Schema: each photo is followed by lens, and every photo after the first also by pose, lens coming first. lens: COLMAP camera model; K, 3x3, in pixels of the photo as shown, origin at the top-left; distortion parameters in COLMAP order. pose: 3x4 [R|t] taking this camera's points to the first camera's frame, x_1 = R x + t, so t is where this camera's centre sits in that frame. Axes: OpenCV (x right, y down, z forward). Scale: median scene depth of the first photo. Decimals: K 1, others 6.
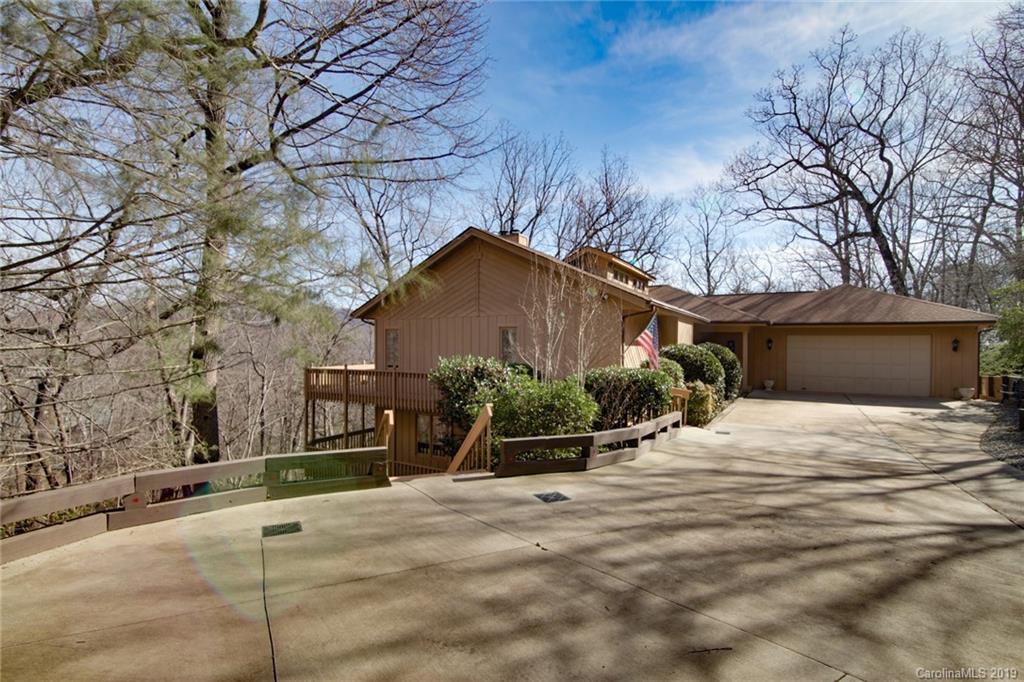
lens RADIAL K [[471.3, 0, 515.7], [0, 471.3, 341.0], [0, 0, 1]] dist [-0.017857, 0.000246]
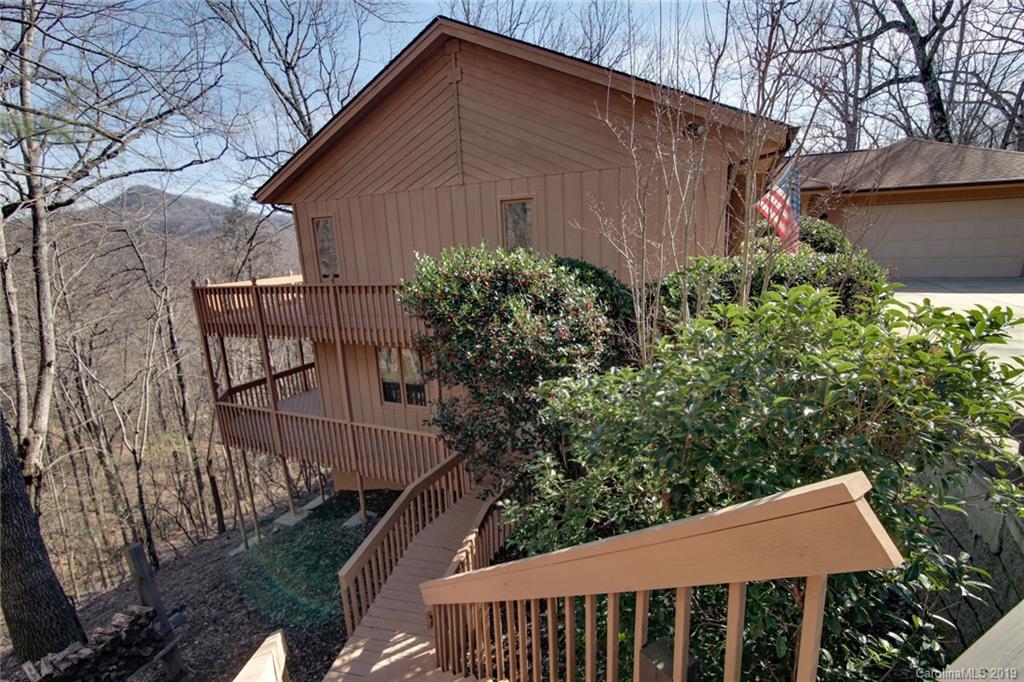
lens RADIAL K [[471.3, 0, 507.1], [0, 471.3, 345.1], [0, 0, 1]] dist [-0.017857, 0.000246]
pose [[0.994941, -0.070230, 0.071829, -0.075303], [0.052919, 0.974179, 0.219489, 0.017468], [-0.085389, -0.214577, 0.972967, 0.340780]]
